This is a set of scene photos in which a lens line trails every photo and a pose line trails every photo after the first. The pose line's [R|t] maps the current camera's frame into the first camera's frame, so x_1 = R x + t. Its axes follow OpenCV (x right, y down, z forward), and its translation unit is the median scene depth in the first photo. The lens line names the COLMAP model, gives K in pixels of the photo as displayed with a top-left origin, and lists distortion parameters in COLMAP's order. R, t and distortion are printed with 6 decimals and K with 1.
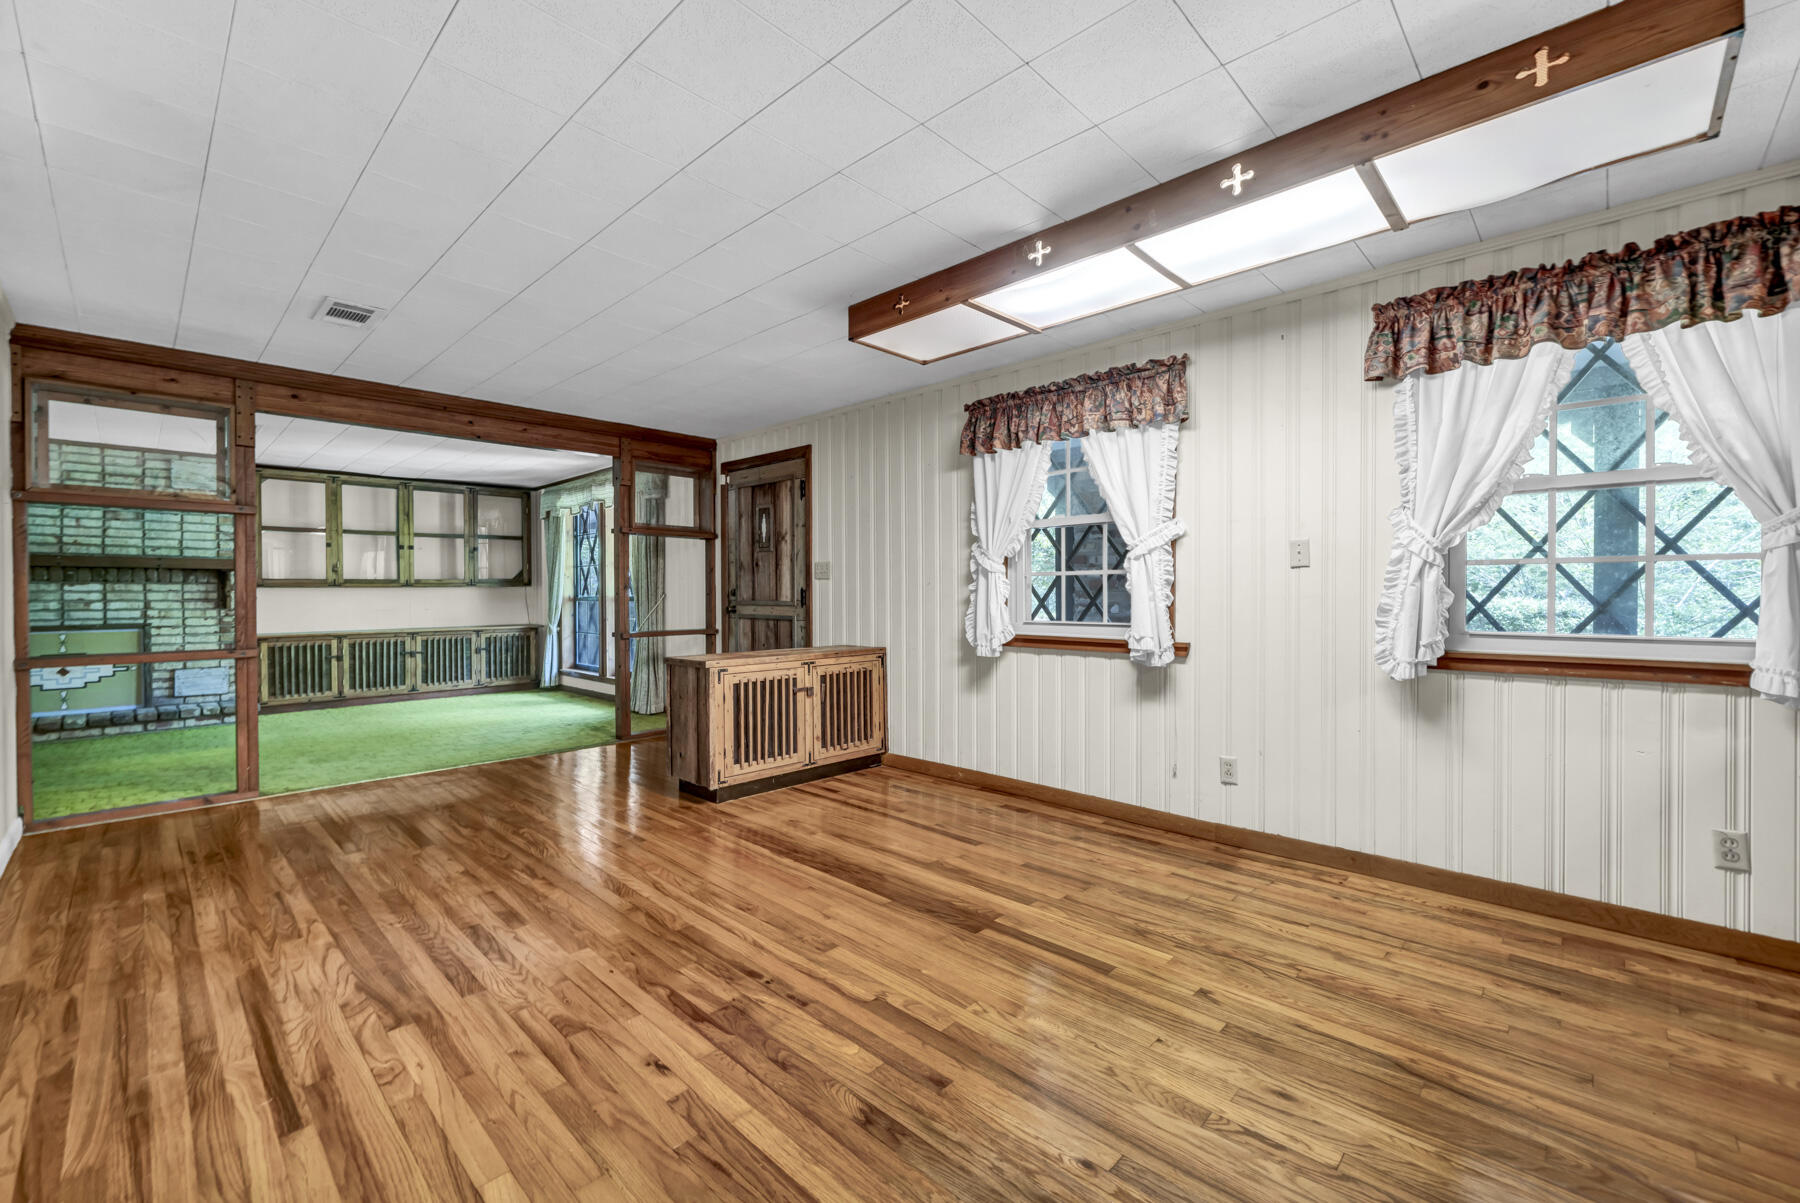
lens RADIAL K [[709.9, 0, 902.1], [0, 709.9, 601.0], [0, 0, 1]] dist [0.001095, -0.000019]
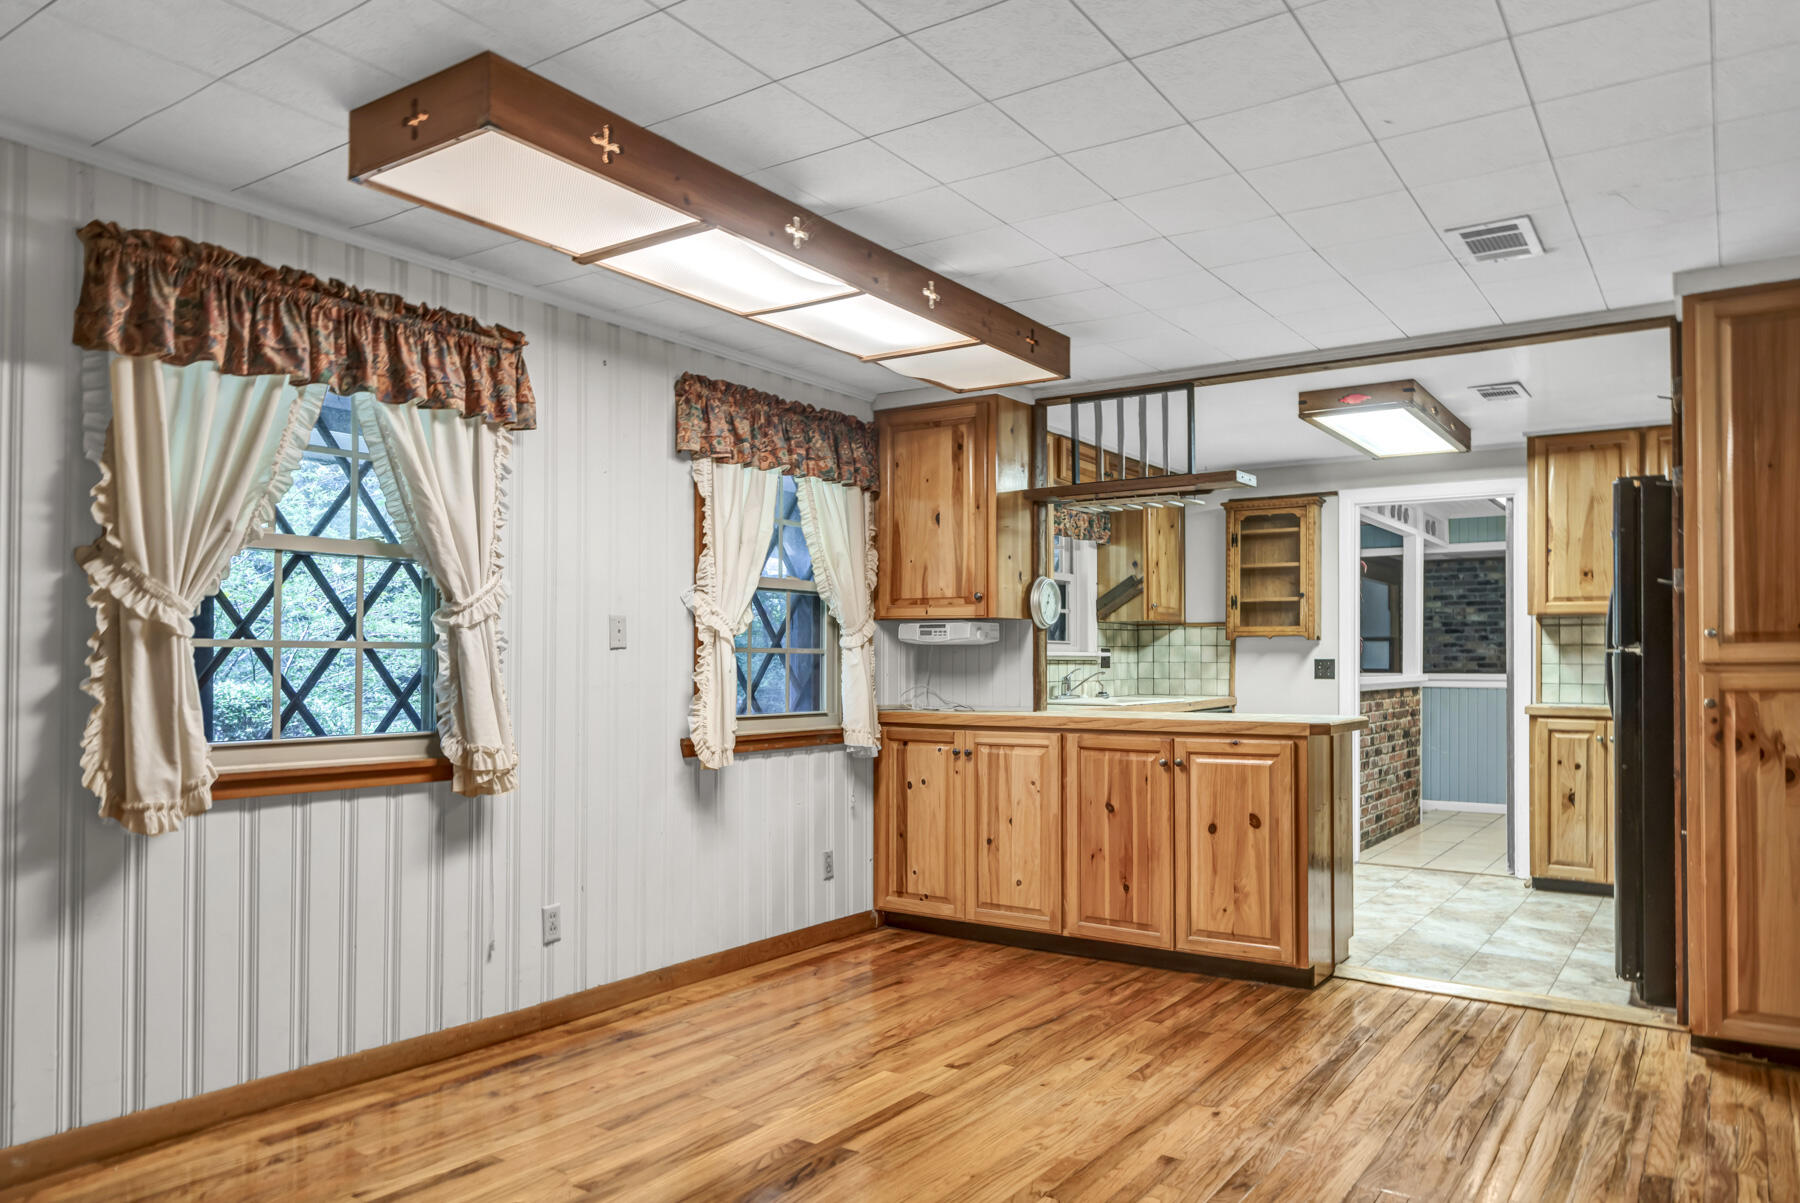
lens RADIAL K [[1259.7, 0, 874.7], [0, 1259.7, 644.0], [0, 0, 1]] dist [-0.004366, 0.002047]
pose [[-0.136331, 0.021293, 0.990435, -1.082879], [0.011878, 0.999732, -0.019857, -0.023227], [-0.990592, 0.009058, -0.136547, 1.054142]]
